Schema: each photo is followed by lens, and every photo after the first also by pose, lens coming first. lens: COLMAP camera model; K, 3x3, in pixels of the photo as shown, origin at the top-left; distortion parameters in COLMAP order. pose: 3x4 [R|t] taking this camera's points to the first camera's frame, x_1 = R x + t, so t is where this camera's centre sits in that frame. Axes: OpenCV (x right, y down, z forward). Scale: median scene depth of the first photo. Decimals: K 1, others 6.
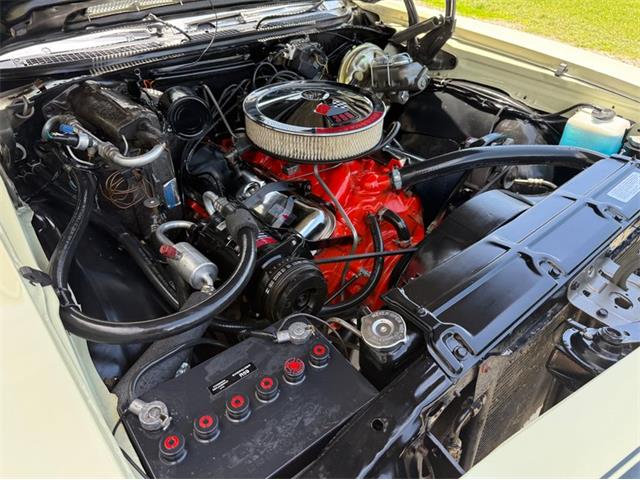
lens RADIAL K [[464.8, 0, 327.2], [0, 464.8, 240.6], [0, 0, 1]] dist [-0.003573, -0.004476]
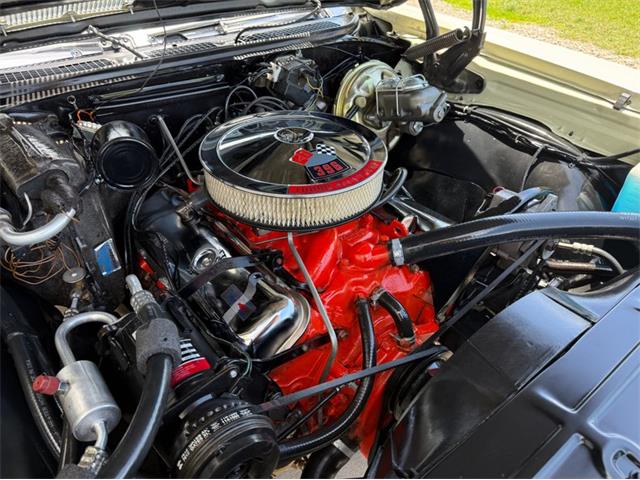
lens RADIAL K [[456.2, 0, 320.7], [0, 456.2, 240.4], [0, 0, 1]] dist [-0.000117, -0.007913]
pose [[0.997879, 0.035729, -0.054413, 0.056220], [-0.035202, 0.999324, 0.010614, -0.133261], [0.054755, -0.008676, 0.998462, 0.224765]]
